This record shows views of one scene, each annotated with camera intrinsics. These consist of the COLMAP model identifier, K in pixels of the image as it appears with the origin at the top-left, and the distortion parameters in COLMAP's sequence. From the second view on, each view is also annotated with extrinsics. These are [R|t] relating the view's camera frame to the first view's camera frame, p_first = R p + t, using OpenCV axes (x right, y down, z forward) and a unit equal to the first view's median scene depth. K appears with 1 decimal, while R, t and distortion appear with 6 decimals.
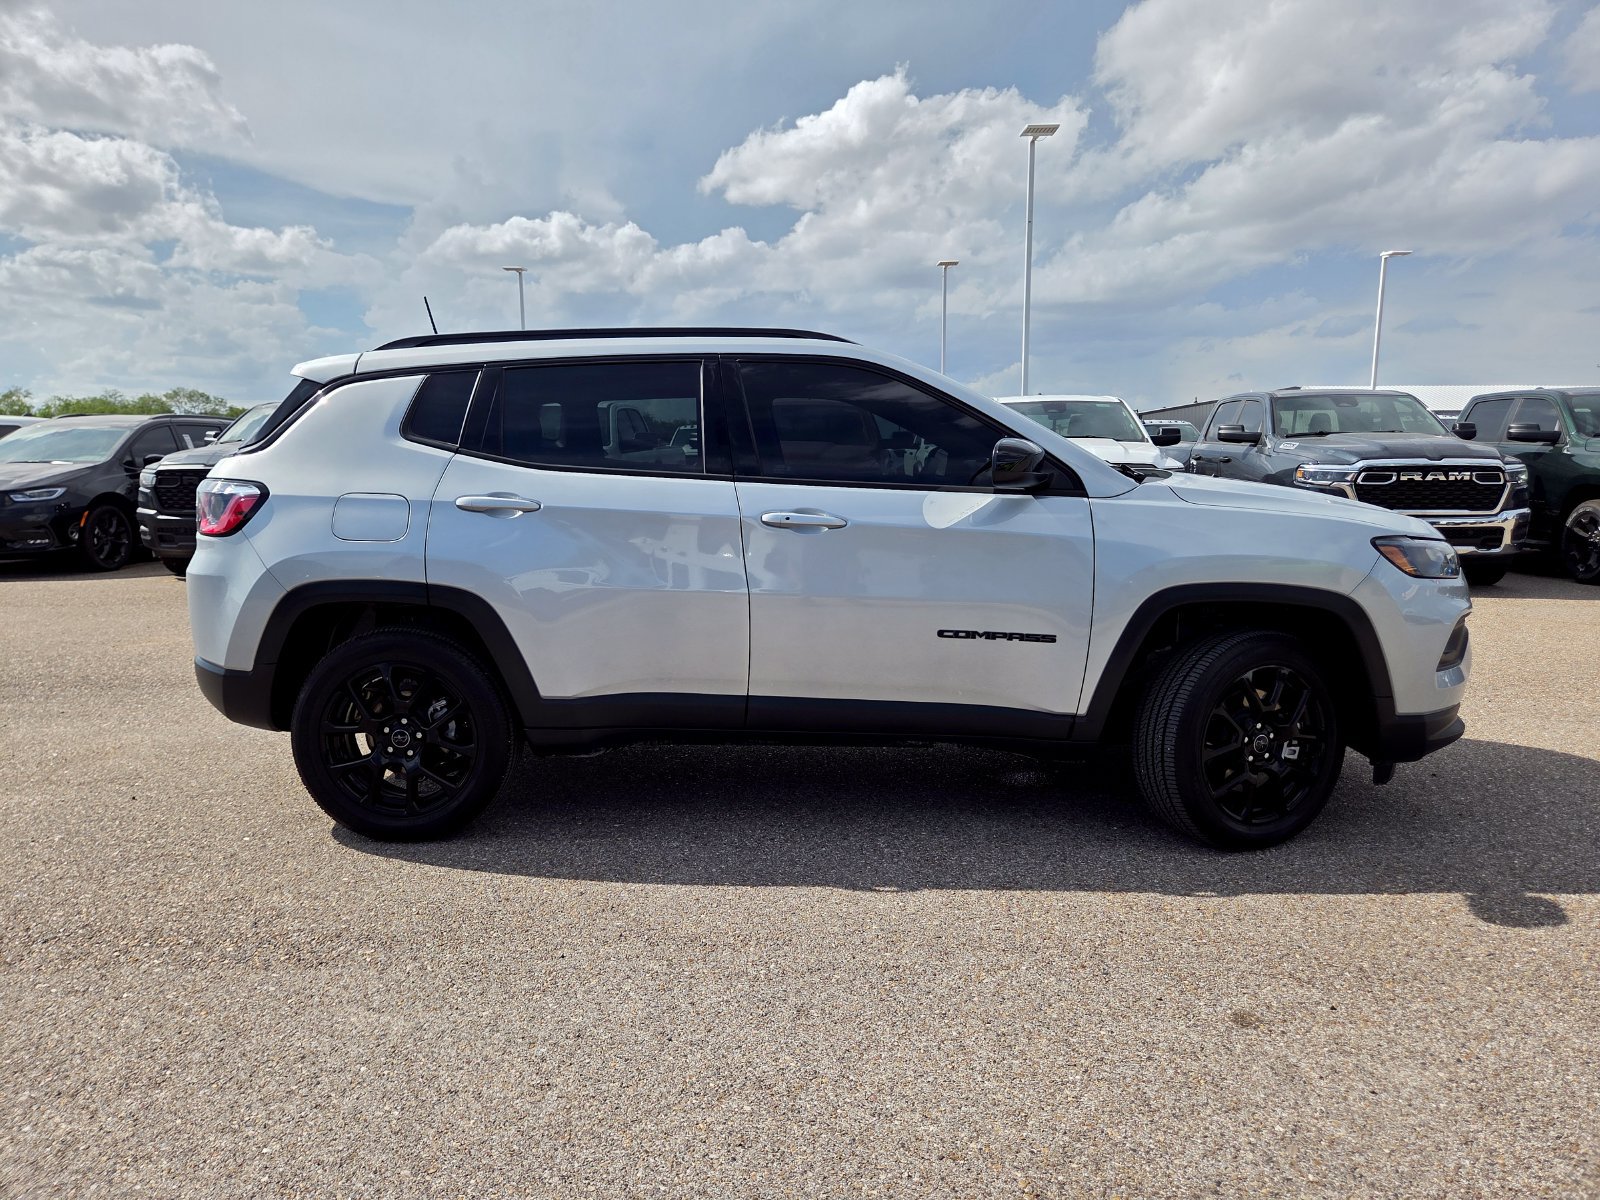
lens RADIAL K [[1077.8, 0, 791.6], [0, 1077.8, 629.0], [0, 0, 1]] dist [0.068310, -0.064182]
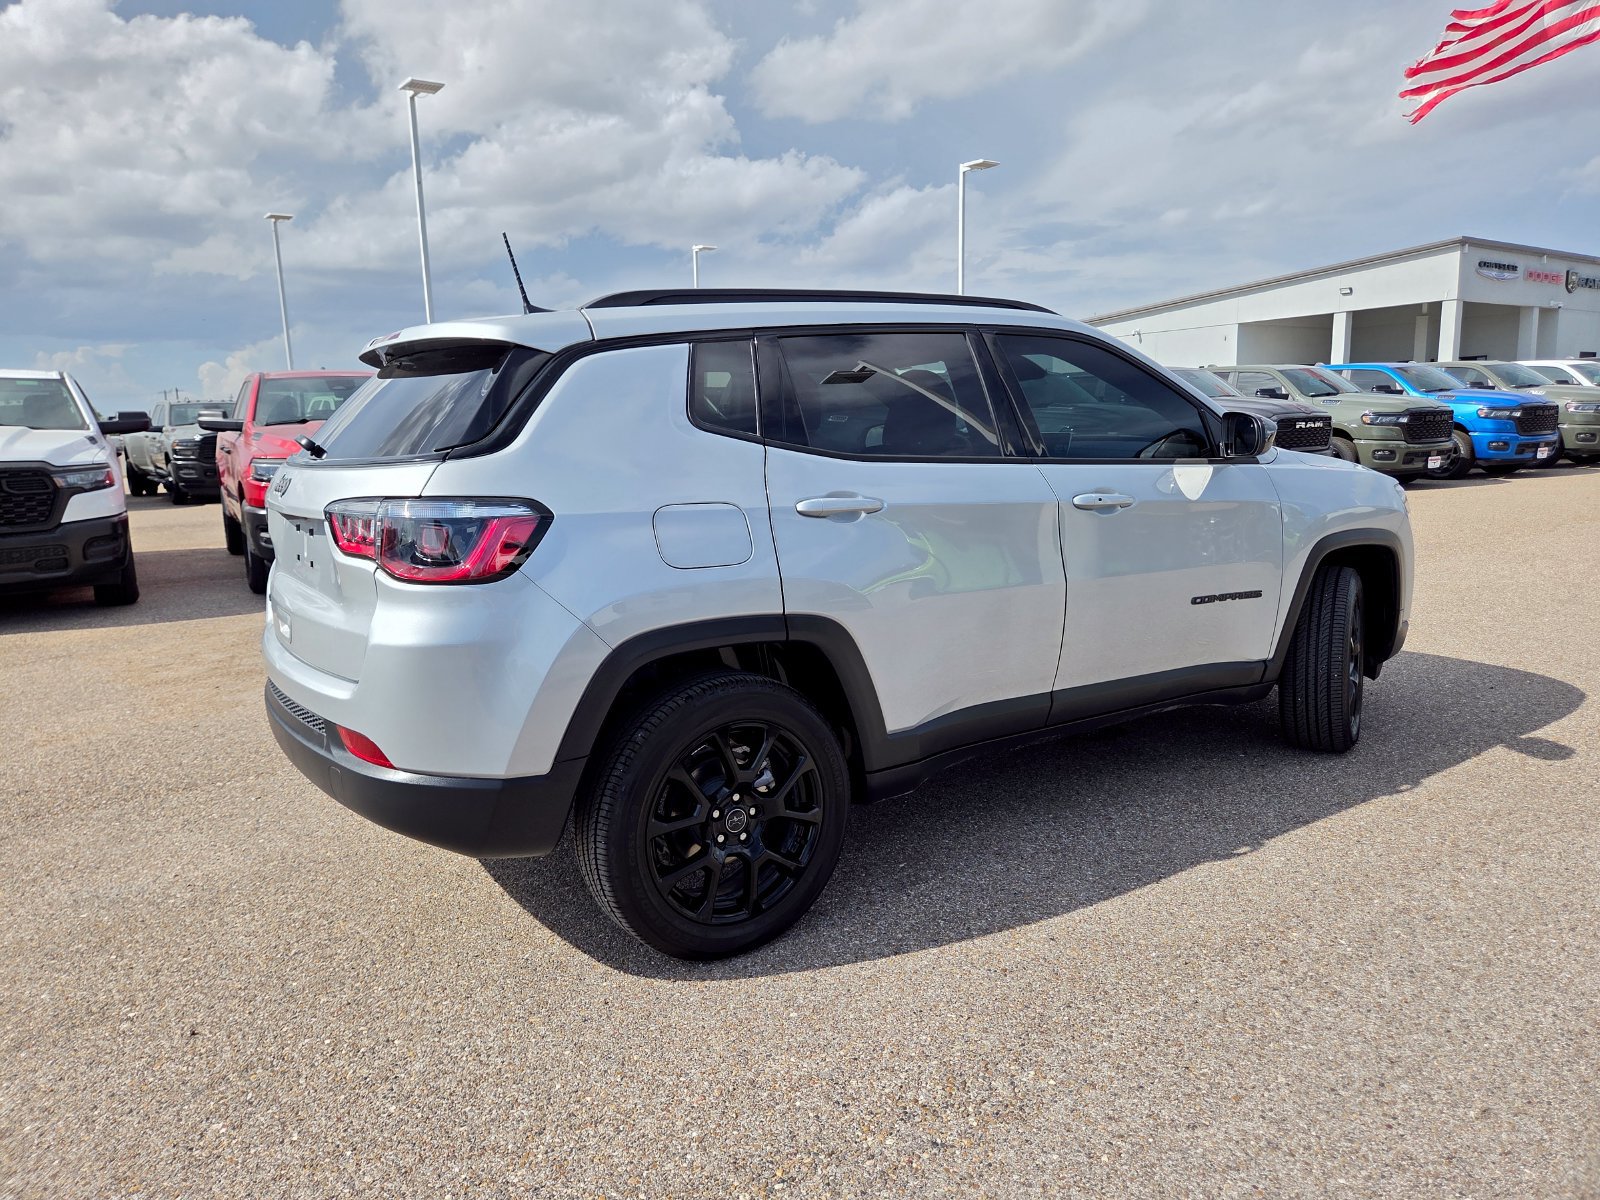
lens RADIAL K [[1077.8, 0, 791.6], [0, 1077.8, 629.0], [0, 0, 1]] dist [0.068310, -0.064182]
pose [[0.808018, -0.131348, 0.574330, -0.772909], [0.118080, 0.991156, 0.060549, -0.077533], [-0.577204, 0.018892, 0.816382, 0.366924]]
